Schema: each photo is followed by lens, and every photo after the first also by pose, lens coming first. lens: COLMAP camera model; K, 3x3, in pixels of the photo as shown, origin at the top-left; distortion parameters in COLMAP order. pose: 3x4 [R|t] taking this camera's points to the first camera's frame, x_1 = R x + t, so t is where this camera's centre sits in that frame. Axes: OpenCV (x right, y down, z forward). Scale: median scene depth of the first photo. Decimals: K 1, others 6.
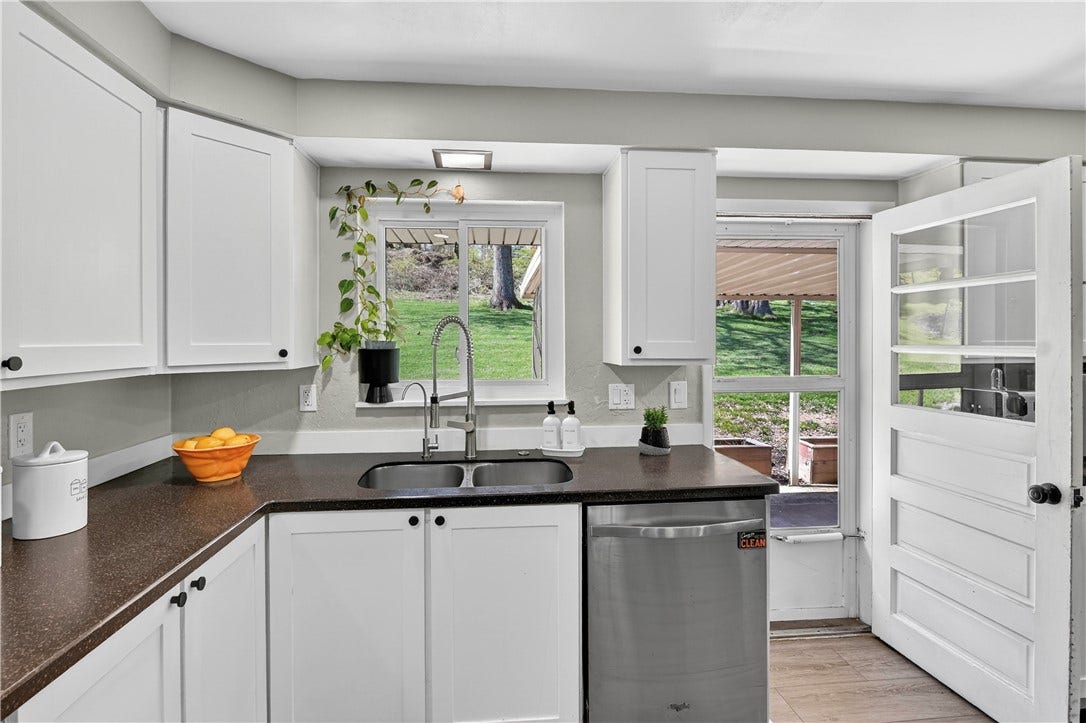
lens RADIAL K [[530.7, 0, 536.7], [0, 530.7, 343.2], [0, 0, 1]] dist [0.002139, -0.009623]
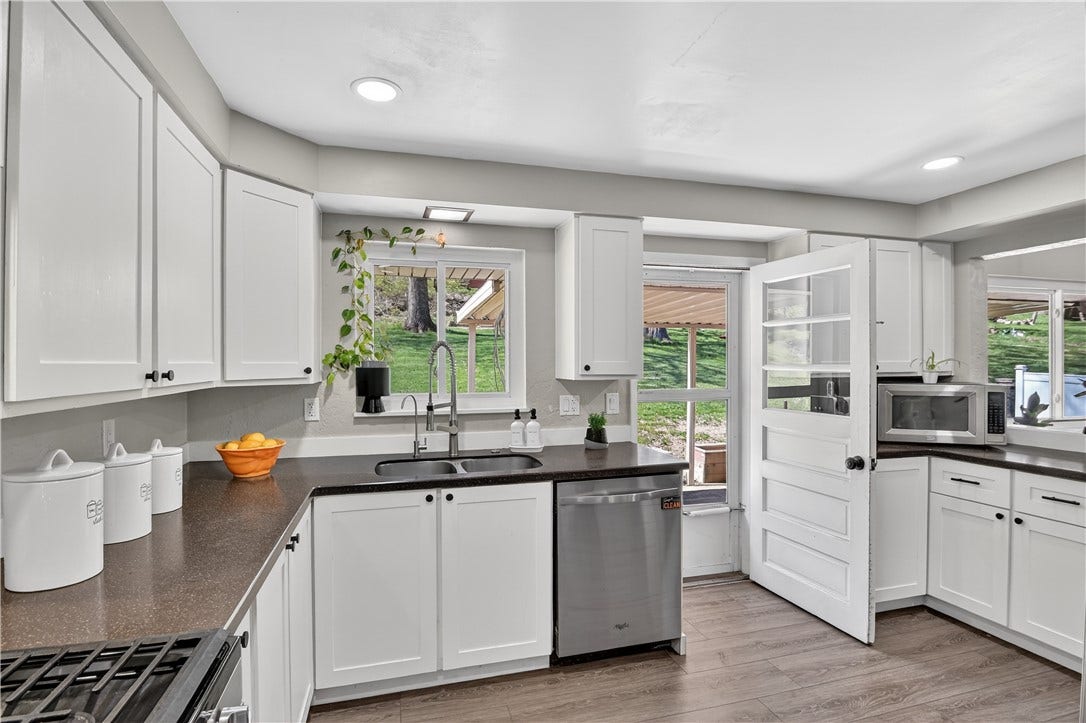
lens RADIAL K [[527.0, 0, 543.9], [0, 527.0, 366.2], [0, 0, 1]] dist [-0.001567, -0.015122]
pose [[0.982337, 0.000083, 0.187118, -0.143328], [-0.000296, 0.999999, 0.001110, 0.006159], [-0.187118, -0.001146, 0.982337, -0.235393]]
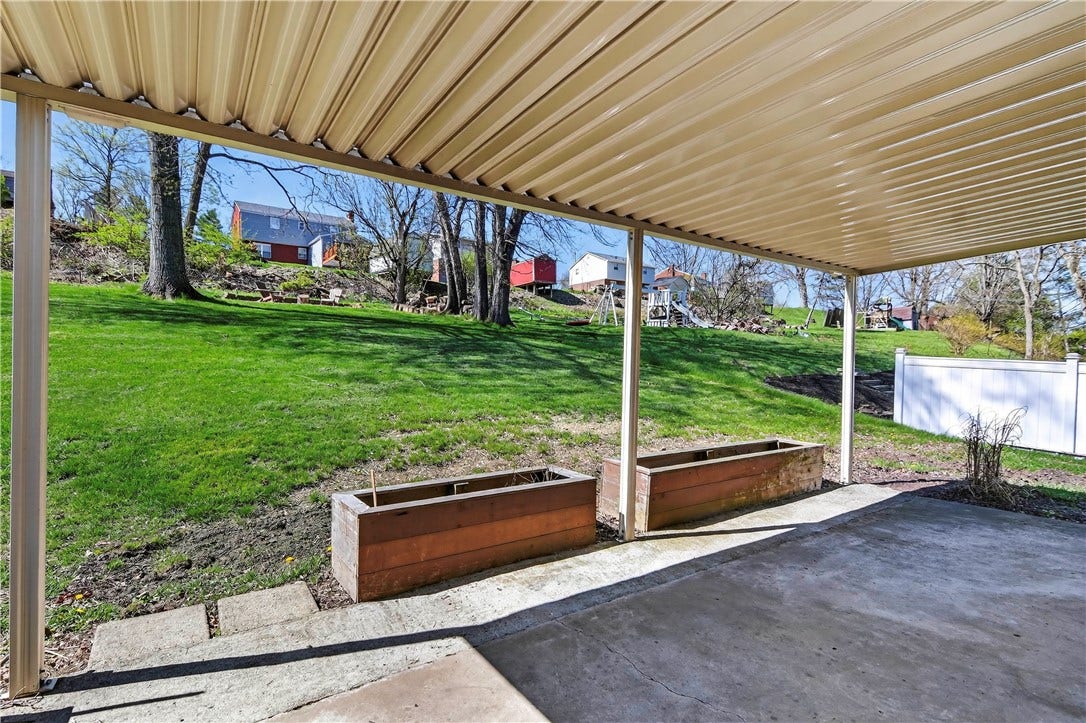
lens RADIAL K [[527.0, 0, 543.9], [0, 527.0, 366.2], [0, 0, 1]] dist [-0.001567, -0.015122]
pose [[0.871143, 0.001452, 0.491027, 0.270706], [-0.004103, 0.999982, 0.004321, 0.176827], [-0.491012, -0.005779, 0.871133, 1.371210]]
